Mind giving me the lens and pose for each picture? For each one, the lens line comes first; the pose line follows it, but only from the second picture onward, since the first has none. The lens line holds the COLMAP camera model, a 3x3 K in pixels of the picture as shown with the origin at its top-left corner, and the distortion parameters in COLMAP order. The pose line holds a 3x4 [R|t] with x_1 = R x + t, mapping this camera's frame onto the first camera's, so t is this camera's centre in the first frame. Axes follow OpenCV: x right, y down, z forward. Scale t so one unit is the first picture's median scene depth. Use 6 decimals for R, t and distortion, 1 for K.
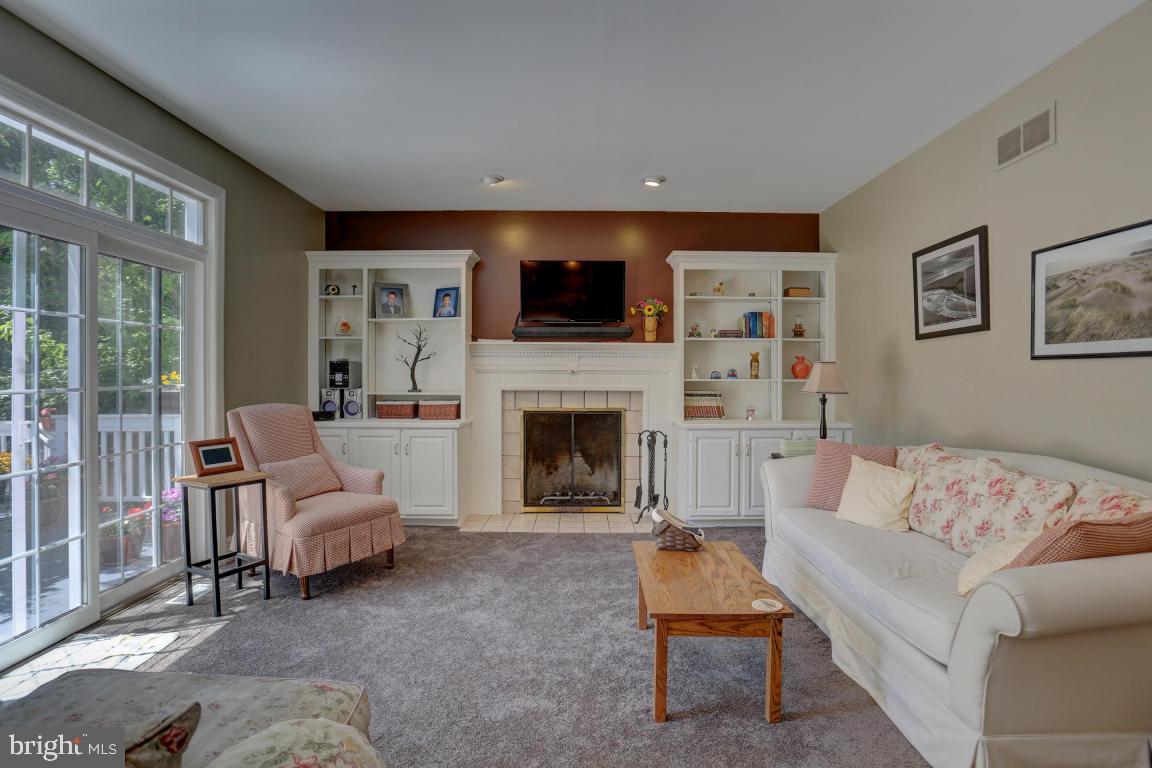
lens RADIAL K [[594.7, 0, 582.7], [0, 594.7, 374.8], [0, 0, 1]] dist [-0.061453, 0.027138]
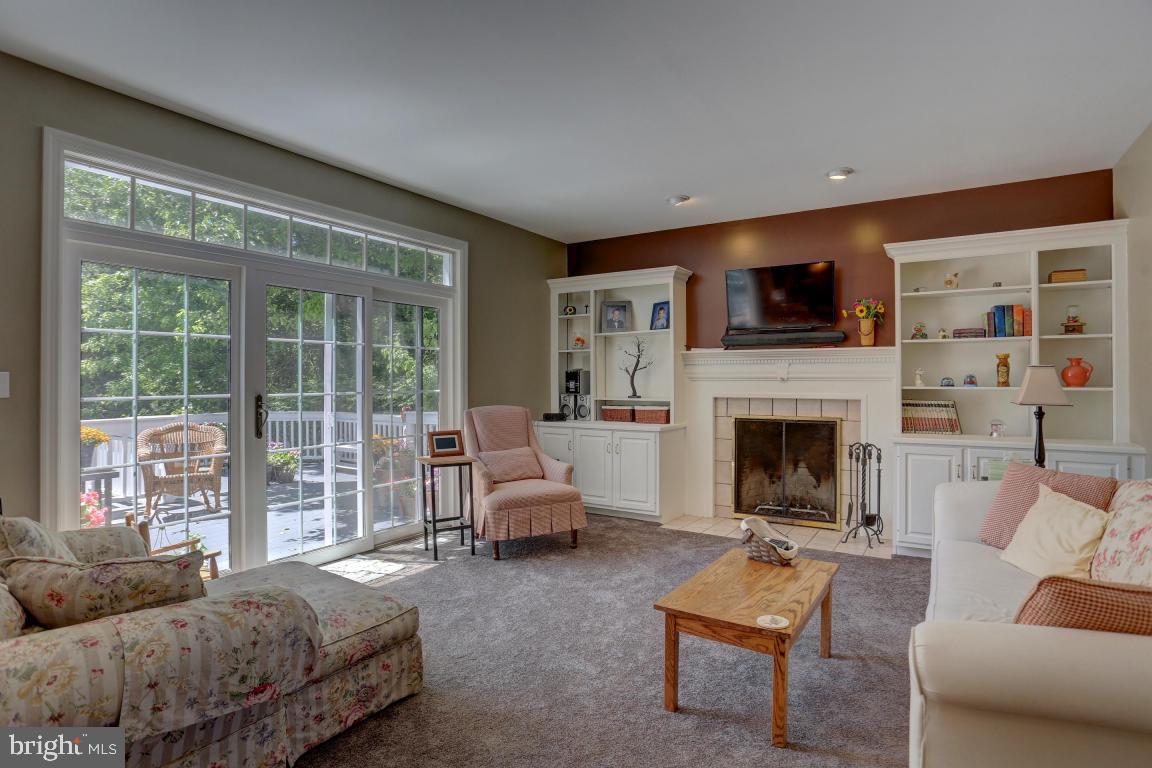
lens RADIAL K [[594.7, 0, 580.1], [0, 594.7, 378.6], [0, 0, 1]] dist [-0.061453, 0.027138]
pose [[0.842312, -0.004733, -0.538969, 0.234638], [0.002499, 0.999985, -0.004877, -0.001967], [0.538984, 0.002762, 0.842311, 0.006074]]
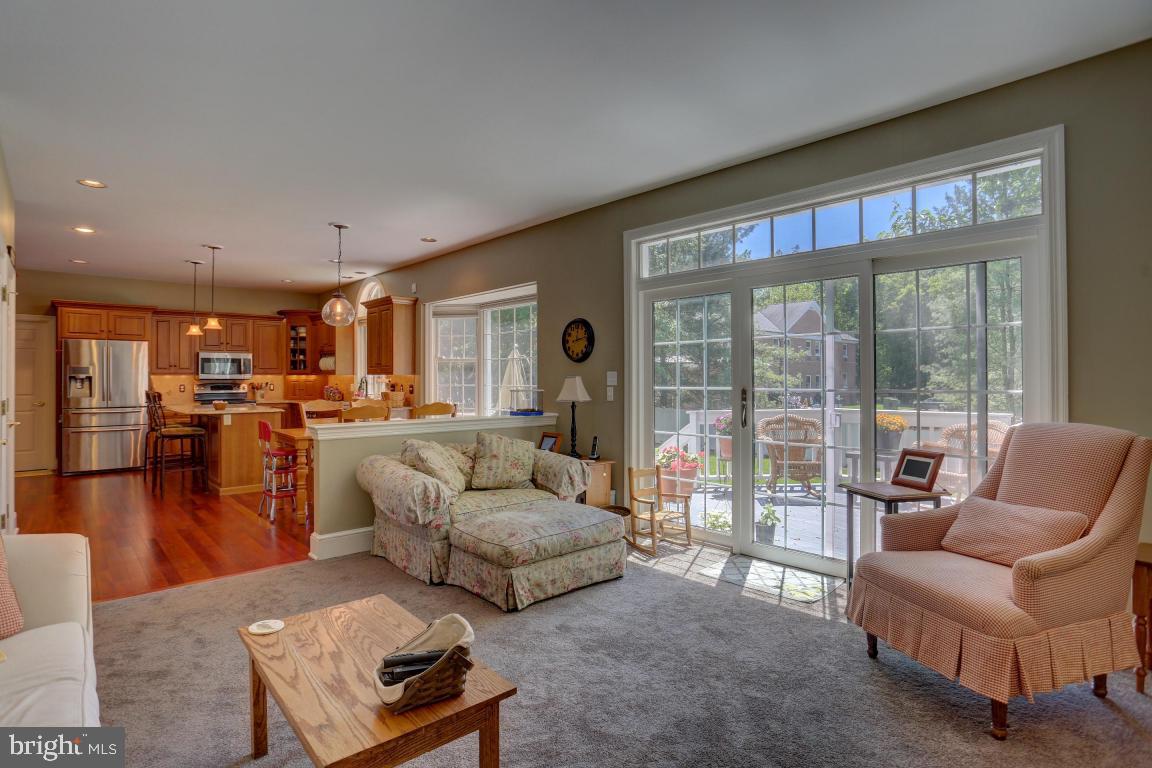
lens RADIAL K [[594.7, 0, 579.1], [0, 594.7, 380.5], [0, 0, 1]] dist [-0.061453, 0.027138]
pose [[-0.749234, 0.001195, -0.662305, 0.227425], [0.000452, 0.999999, 0.001292, 0.000912], [0.662306, 0.000668, -0.749233, 0.830099]]
